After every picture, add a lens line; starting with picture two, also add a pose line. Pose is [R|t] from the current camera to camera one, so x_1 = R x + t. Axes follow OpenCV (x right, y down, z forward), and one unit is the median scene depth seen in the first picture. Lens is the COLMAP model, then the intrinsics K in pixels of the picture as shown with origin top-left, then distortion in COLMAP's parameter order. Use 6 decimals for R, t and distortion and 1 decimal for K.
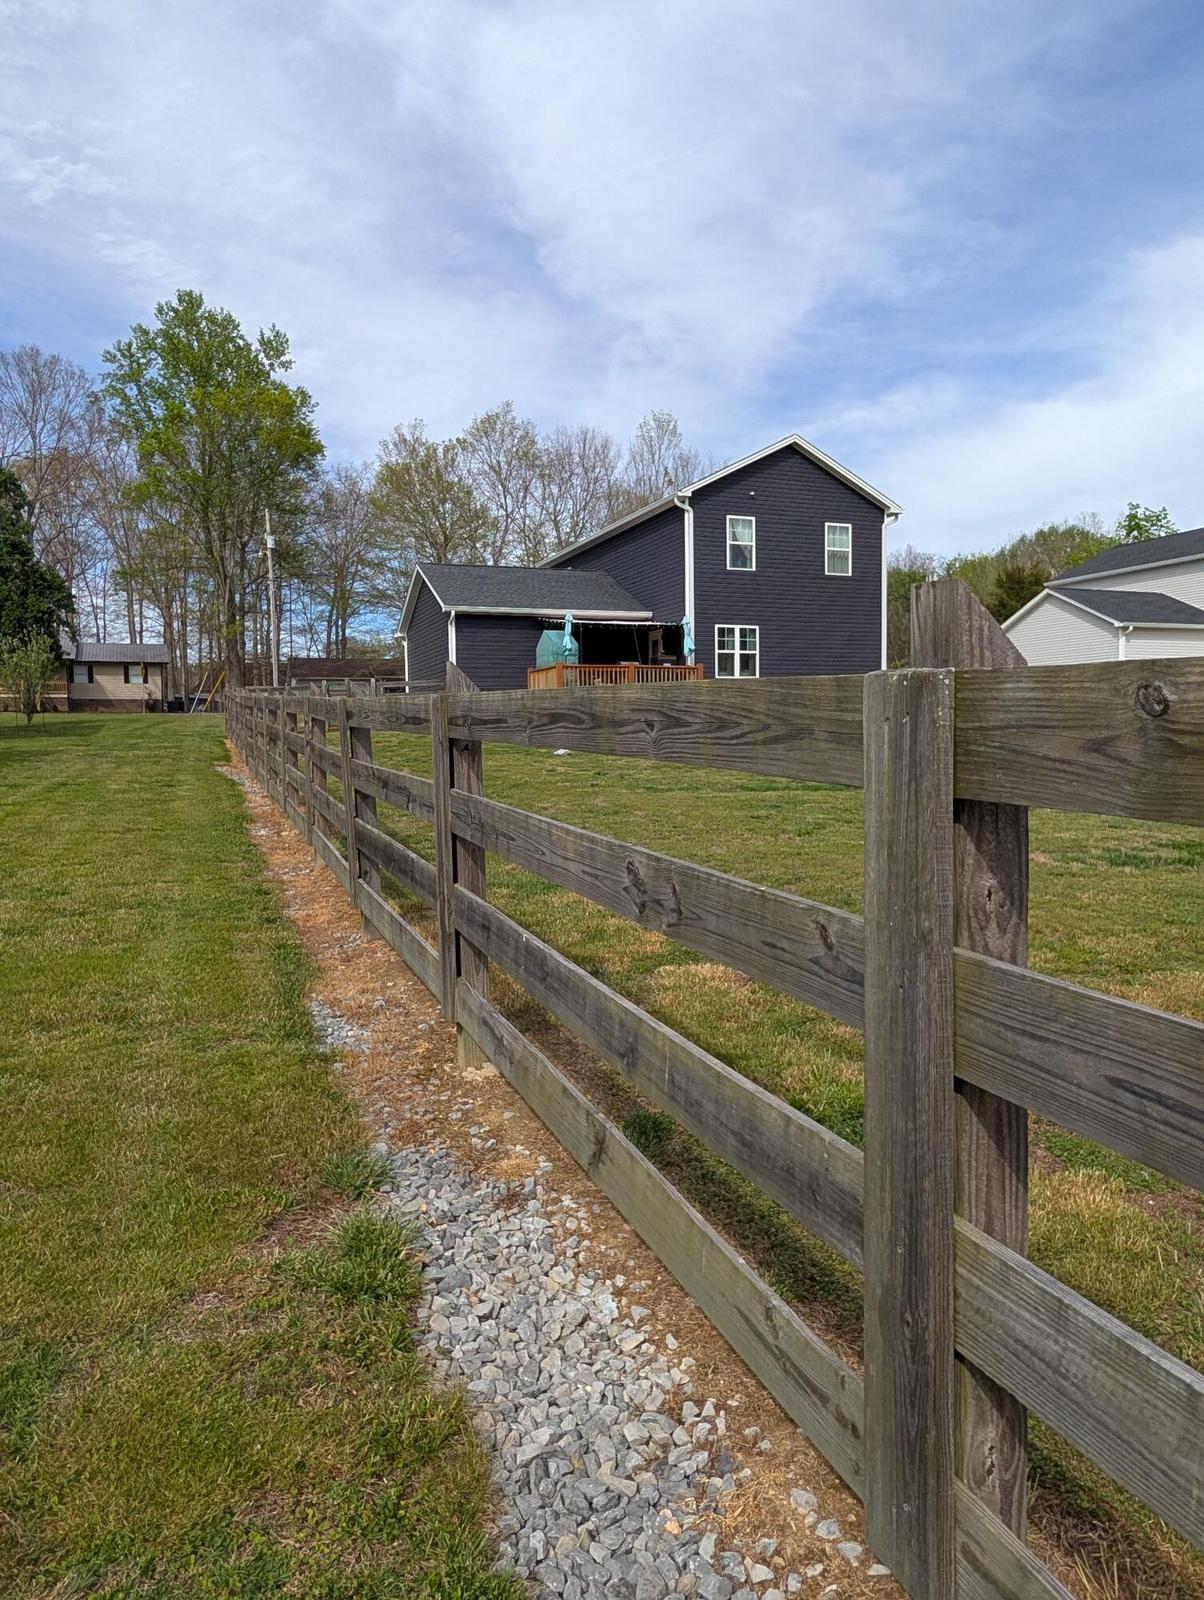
lens RADIAL K [[1028.4, 0, 598.1], [0, 1028.4, 789.5], [0, 0, 1]] dist [0.001732, 0.001919]
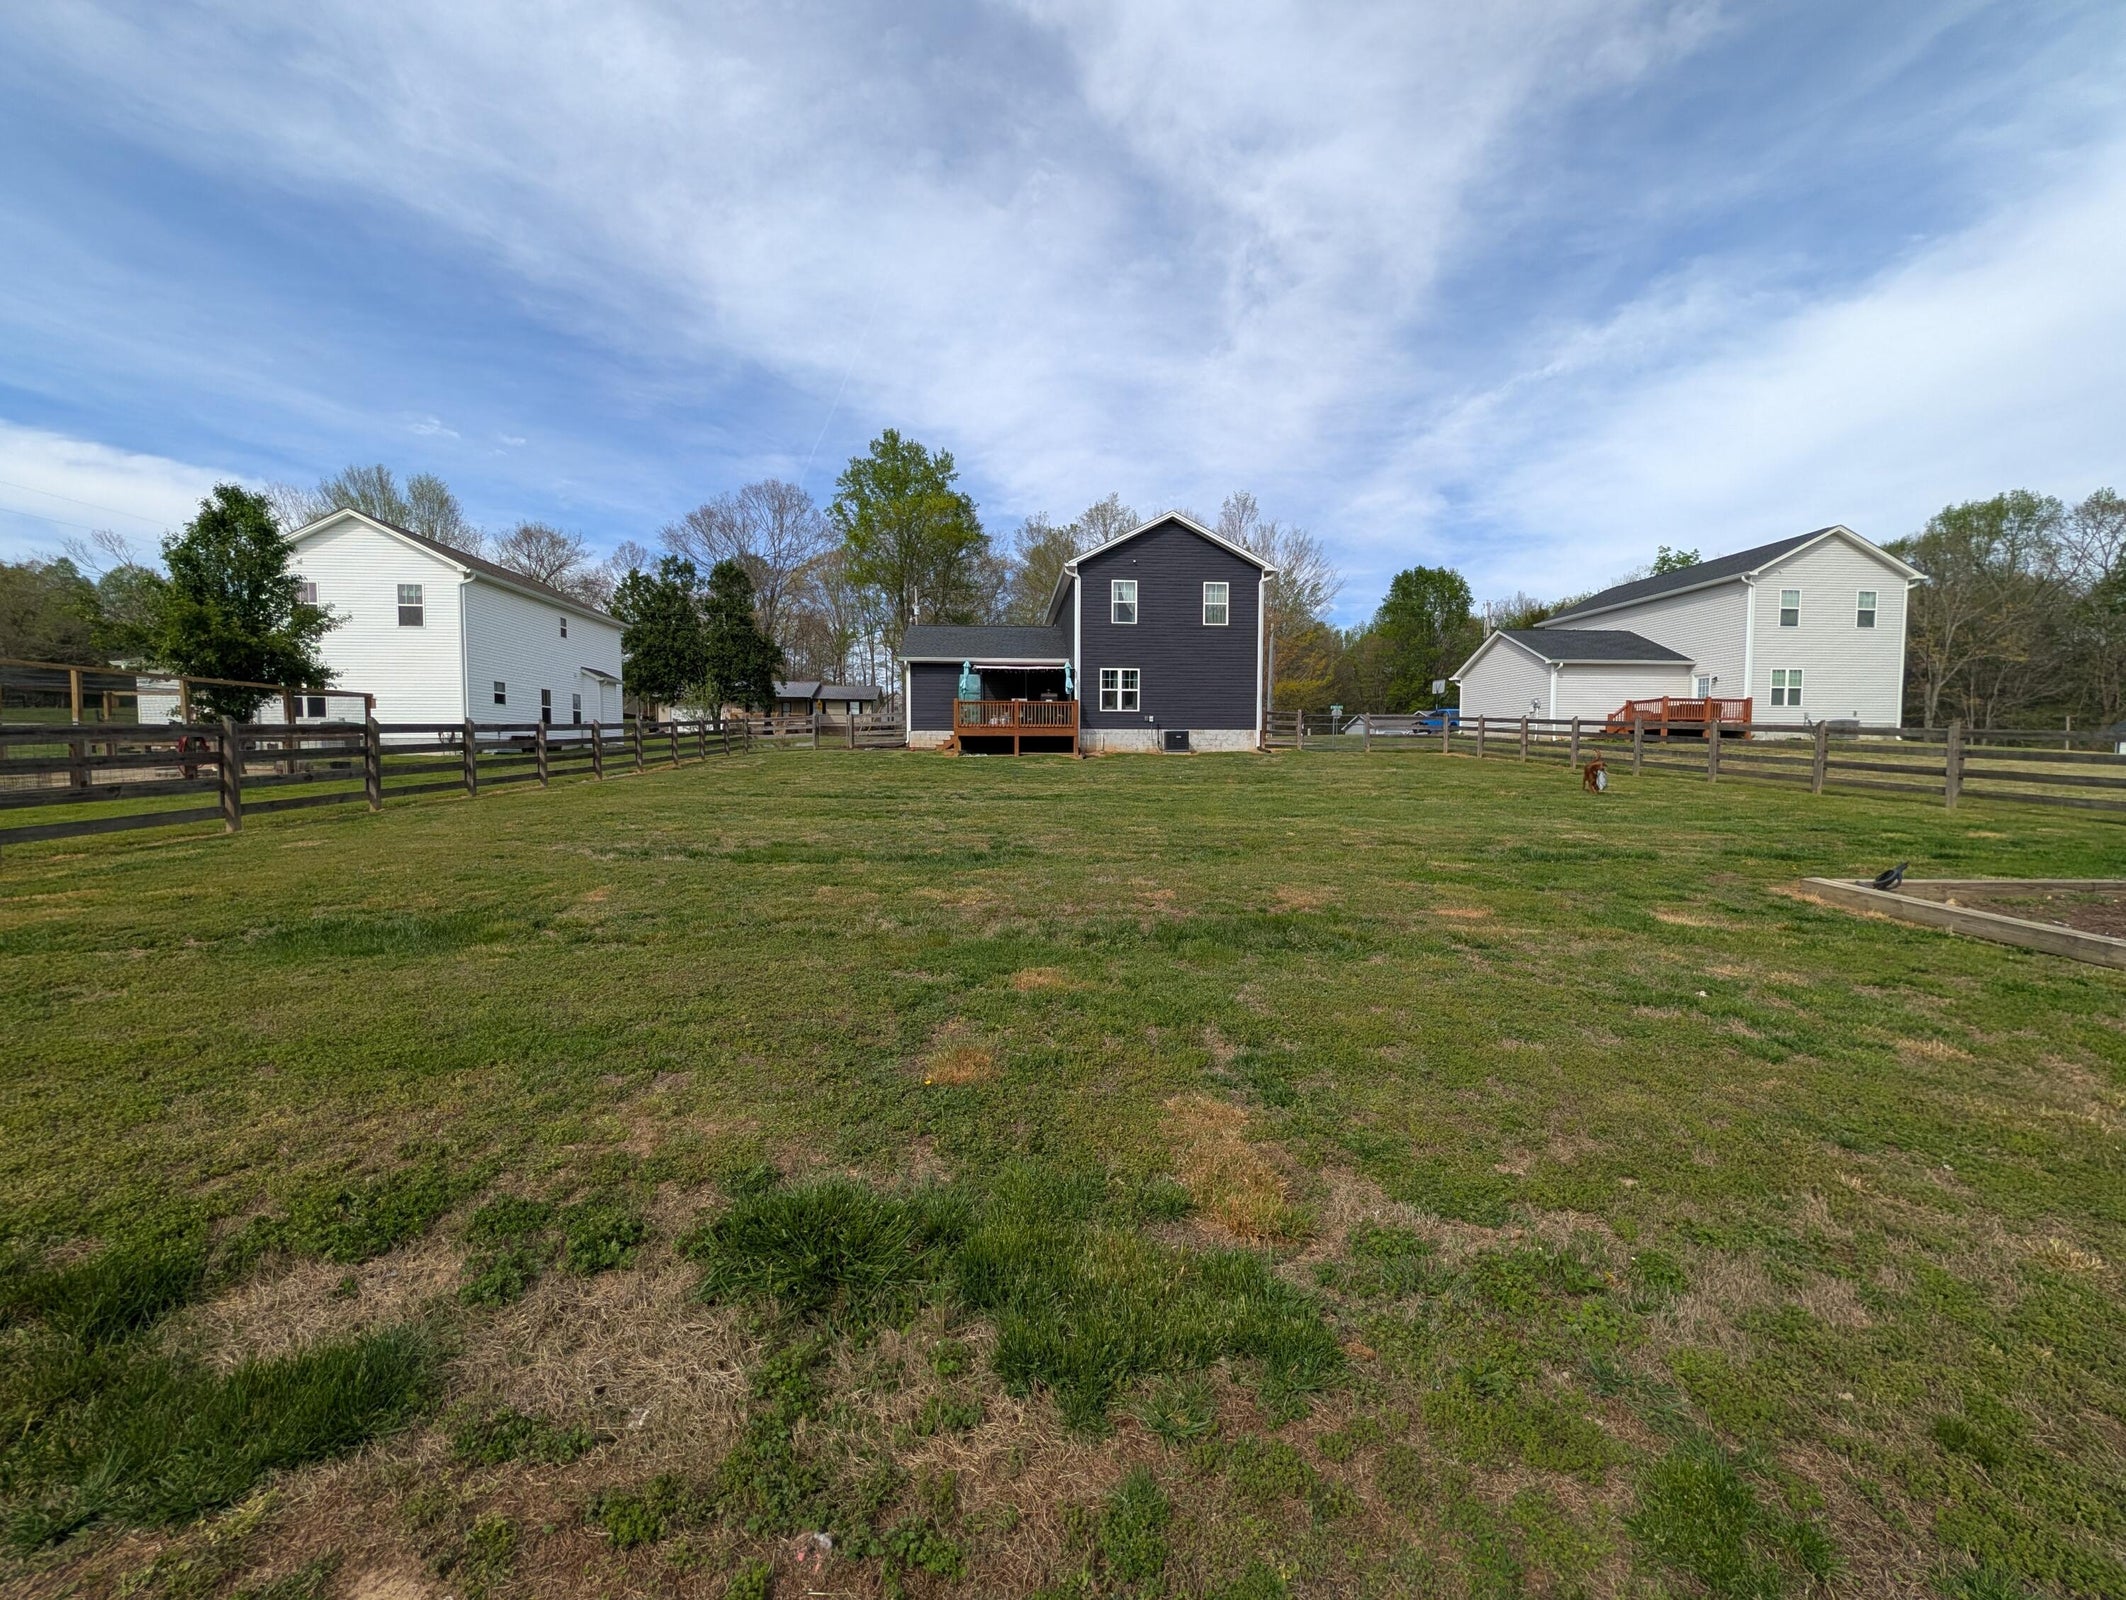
lens RADIAL K [[825.4, 0, 1076.1], [0, 825.4, 787.4], [0, 0, 1]] dist [0.009001, -0.000163]
pose [[0.960122, 0.026499, -0.278322, 0.356718], [-0.030745, 0.999468, -0.010903, -0.003988], [0.277885, 0.019025, 0.960426, 0.034516]]
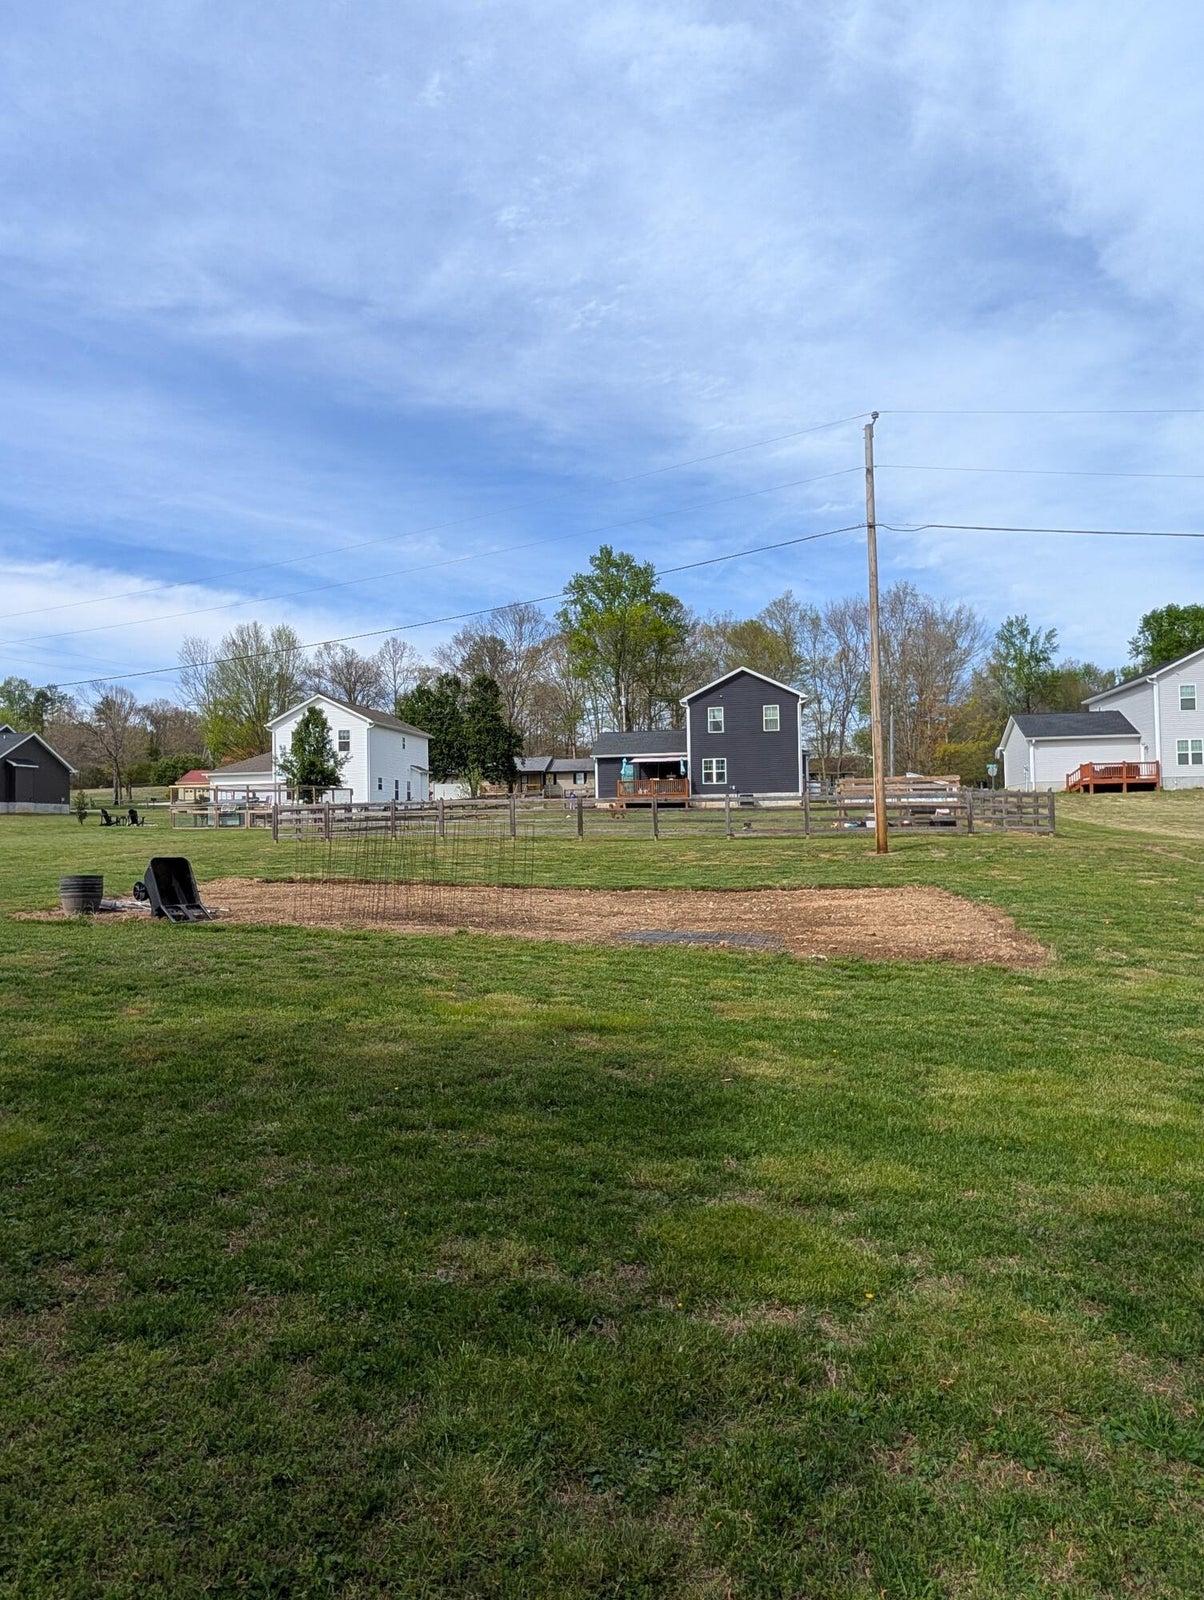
lens RADIAL K [[1048.4, 0, 598.5], [0, 1048.4, 799.7], [0, 0, 1]] dist [0.000365, 0.000033]
pose [[0.854875, -0.014609, -0.518628, 1.018219], [-0.022437, 0.997627, -0.065087, 0.066593], [0.518348, 0.067278, 0.852519, -0.918085]]
